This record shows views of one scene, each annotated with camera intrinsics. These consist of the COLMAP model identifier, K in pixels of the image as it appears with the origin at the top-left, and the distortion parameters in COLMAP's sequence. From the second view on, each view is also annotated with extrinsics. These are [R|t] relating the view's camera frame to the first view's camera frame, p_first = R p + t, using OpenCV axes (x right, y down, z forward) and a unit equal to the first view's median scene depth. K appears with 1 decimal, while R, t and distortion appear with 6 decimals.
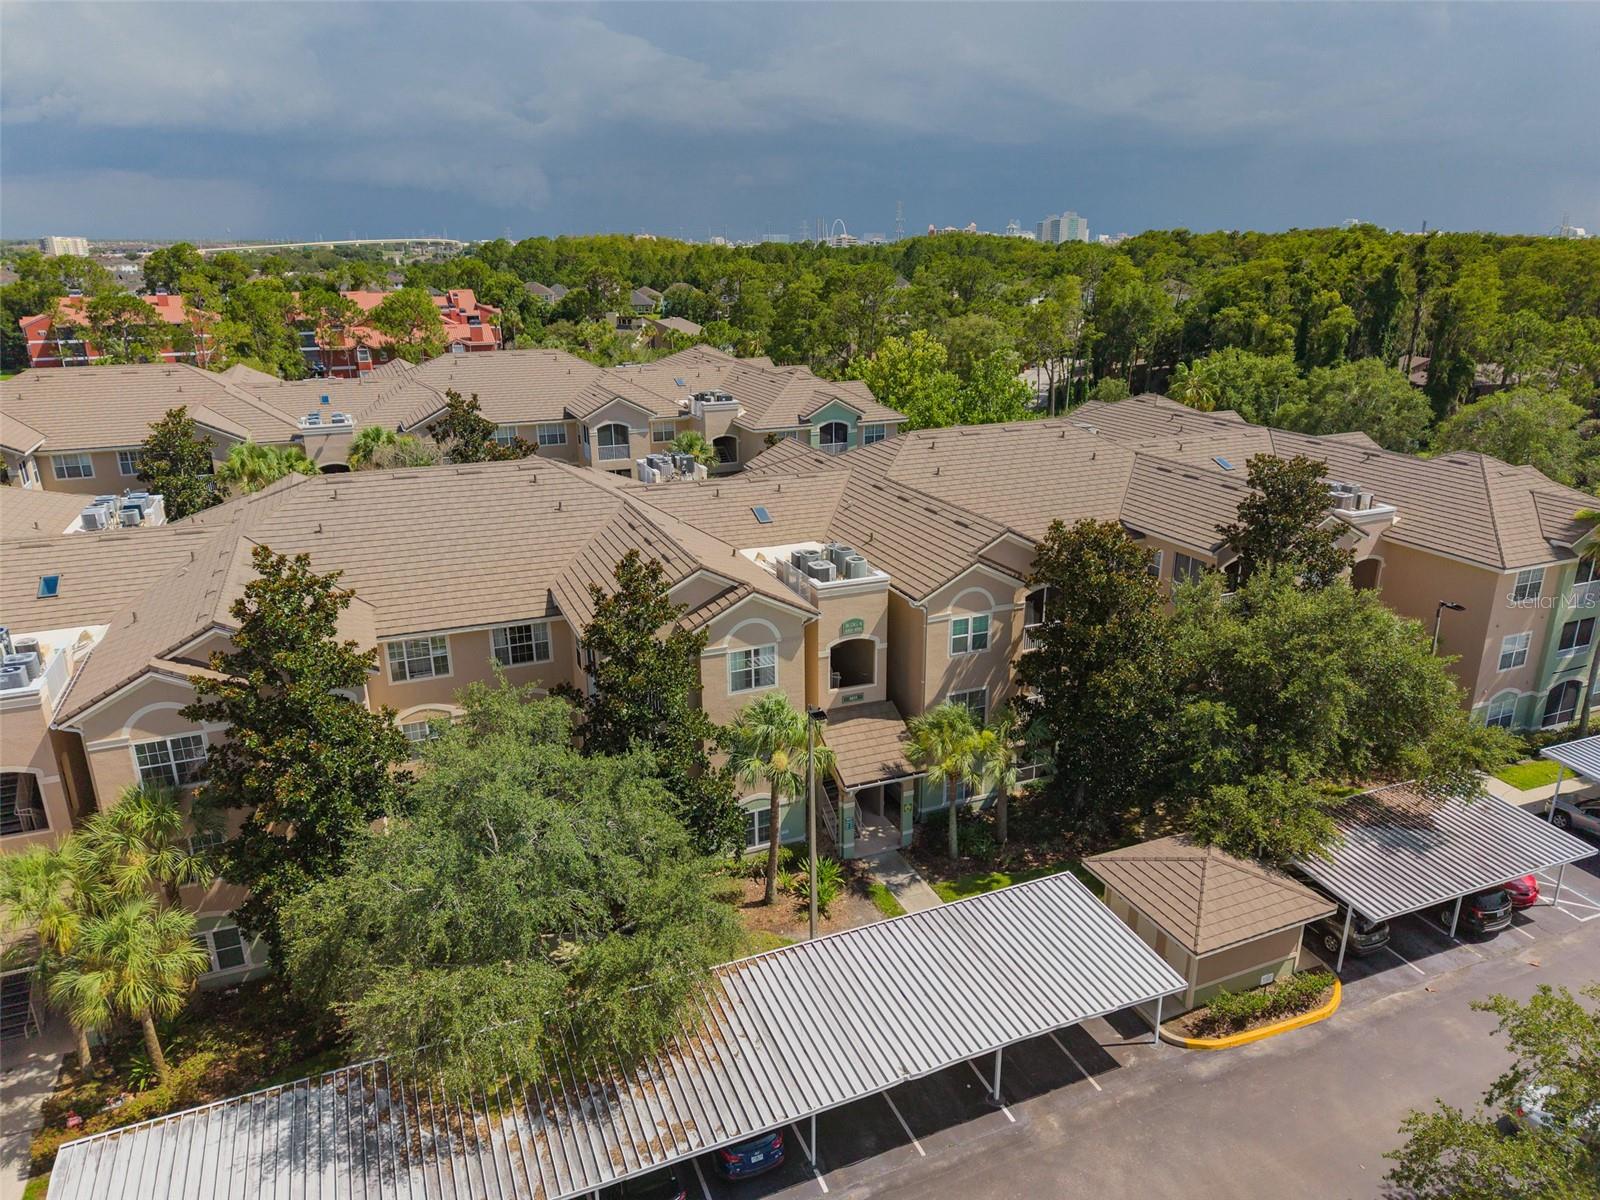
lens RADIAL K [[920.2, 0, 817.0], [0, 920.2, 596.2], [0, 0, 1]] dist [0.028662, -0.027953]
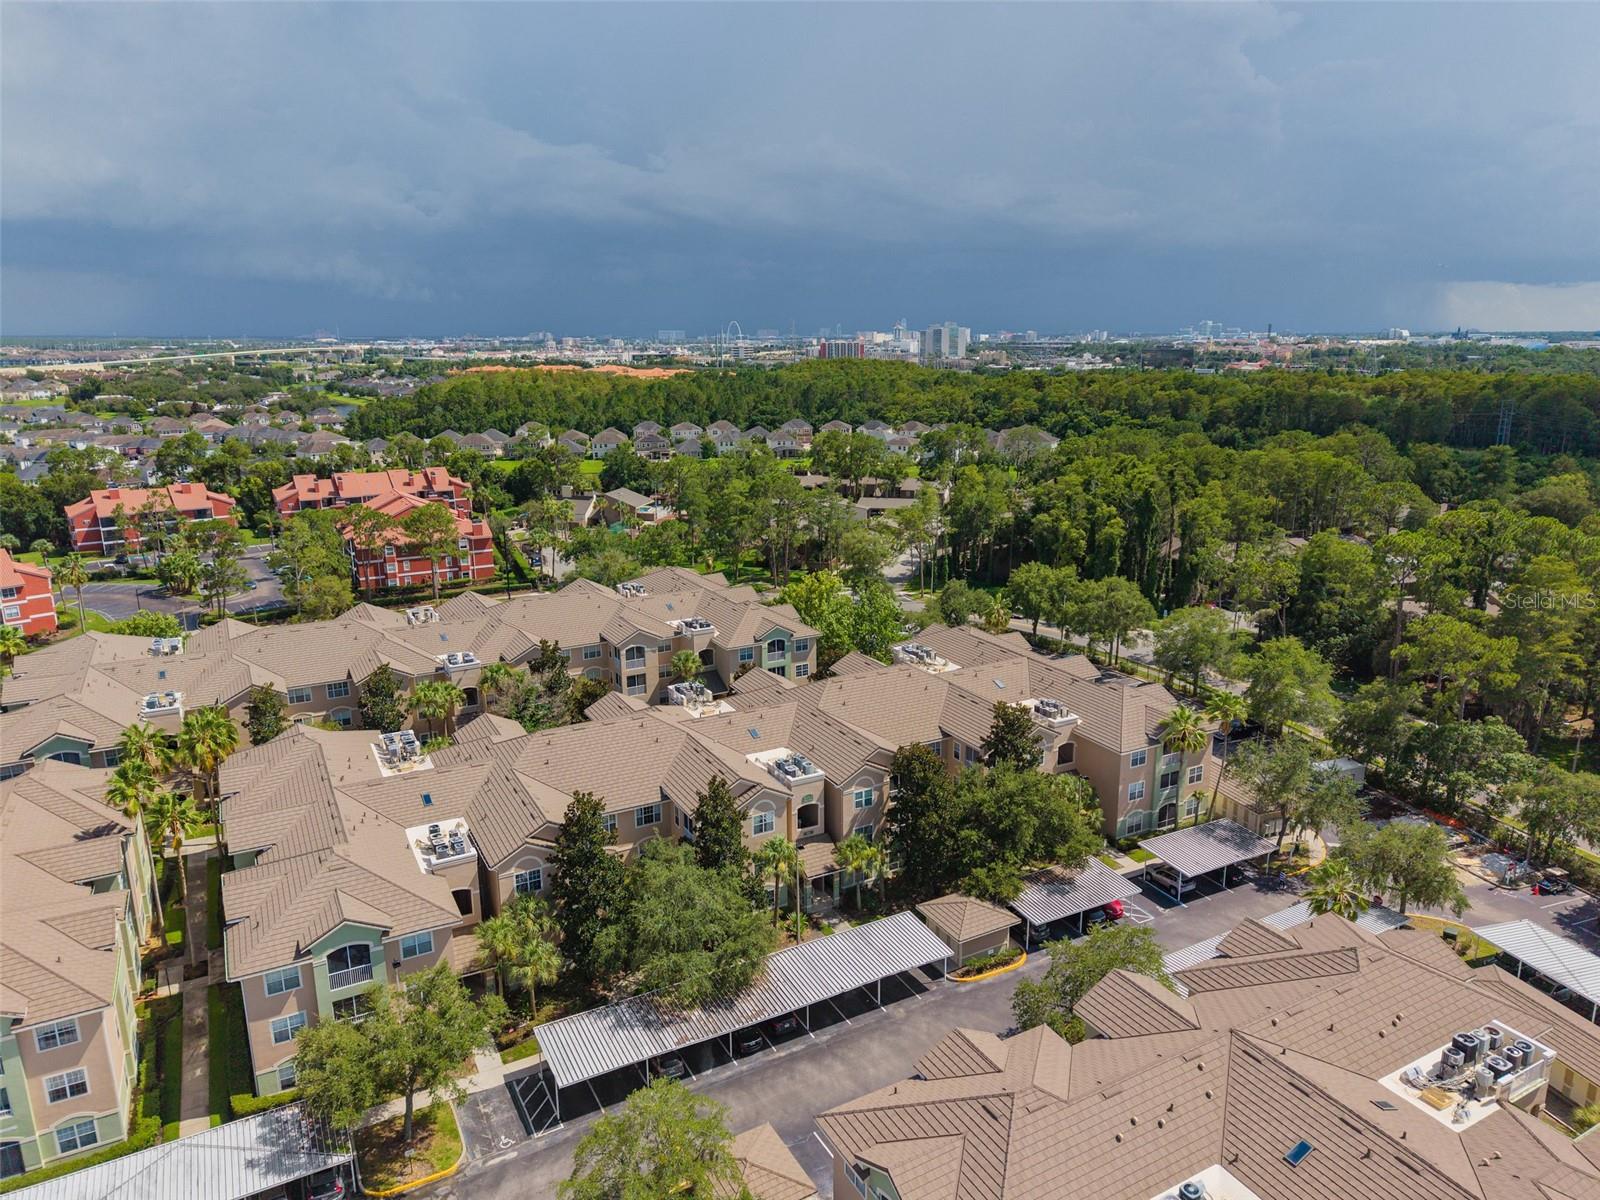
lens RADIAL K [[1099.1, 0, 804.7], [0, 1099.1, 555.1], [0, 0, 1]] dist [0.085094, -0.160092]
pose [[0.994459, -0.020269, 0.103154, -0.216798], [0.028445, 0.996515, -0.078420, -0.323668], [-0.101205, 0.080919, 0.991569, -1.537754]]
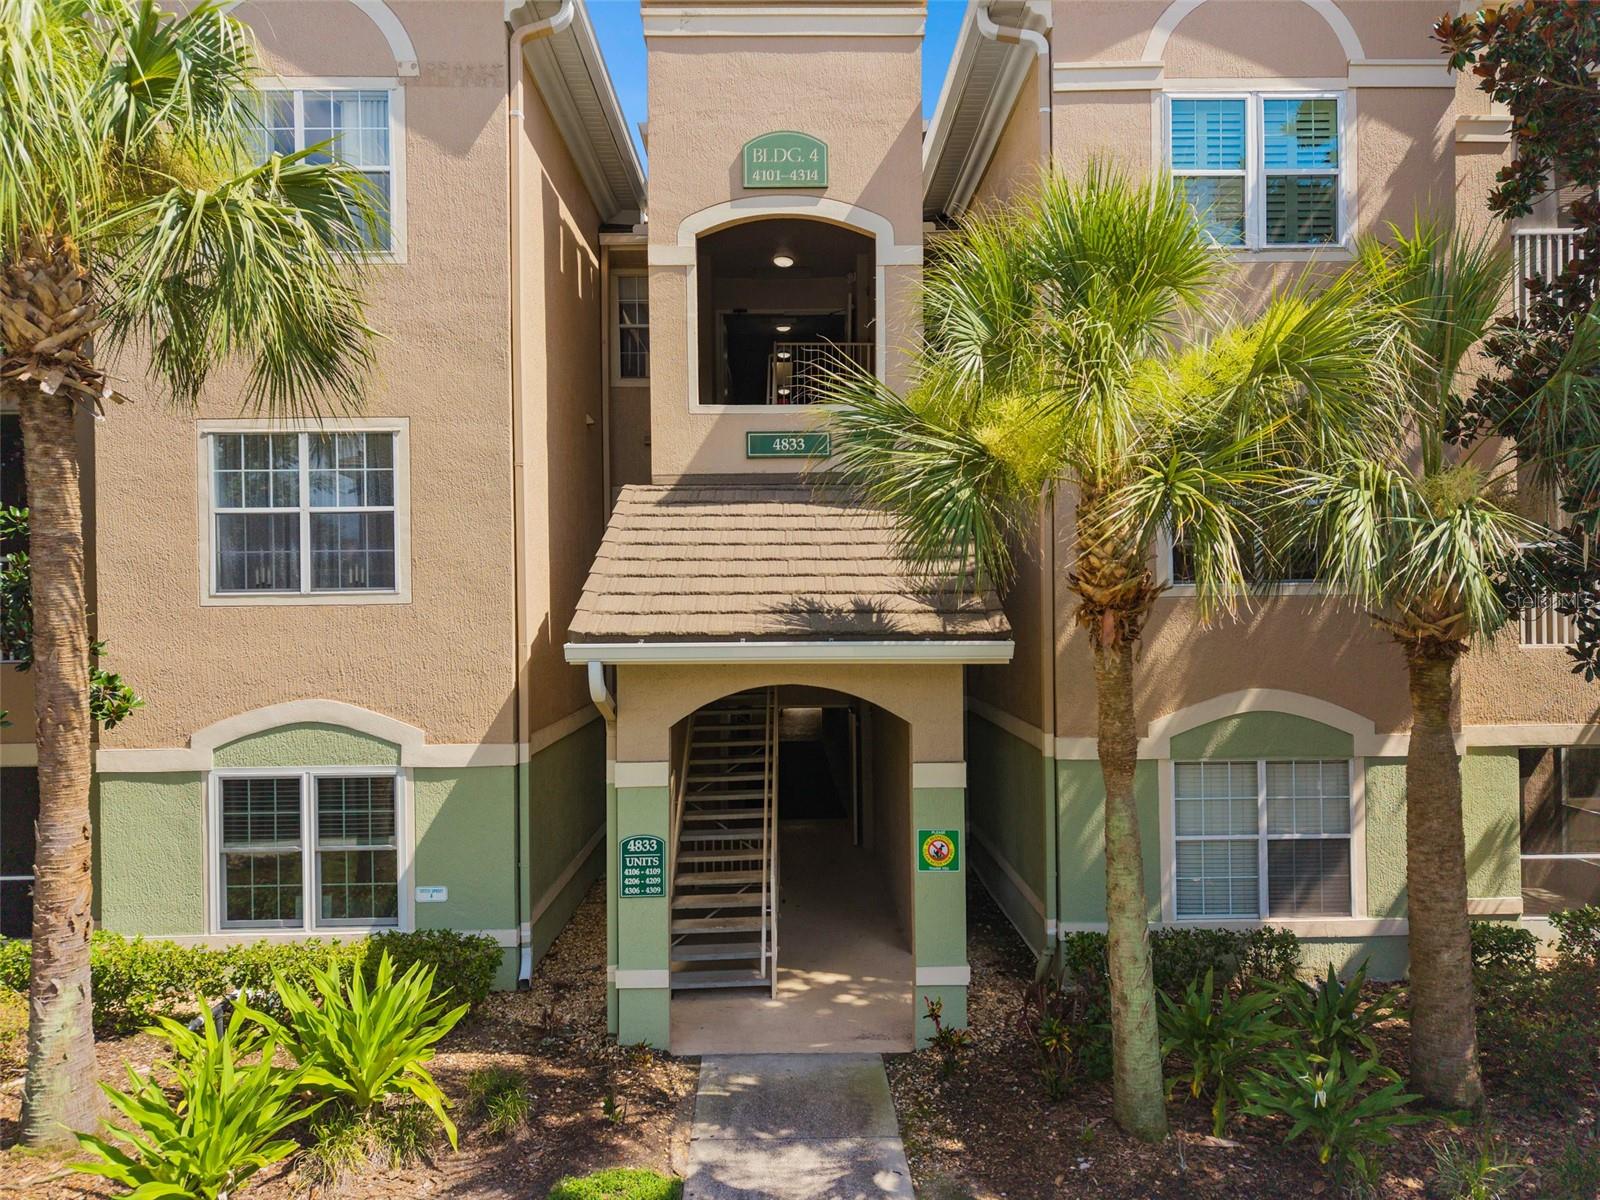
lens RADIAL K [[1111.9, 0, 800.0], [0, 1111.9, 600.0], [0, 0, 1]] dist [0.081605, -0.099212]
pose [[0.931919, -0.000520, -0.362665, 0.166927], [-0.102515, 0.958838, -0.264802, 0.249514], [0.347875, 0.283953, 0.893506, 0.741323]]
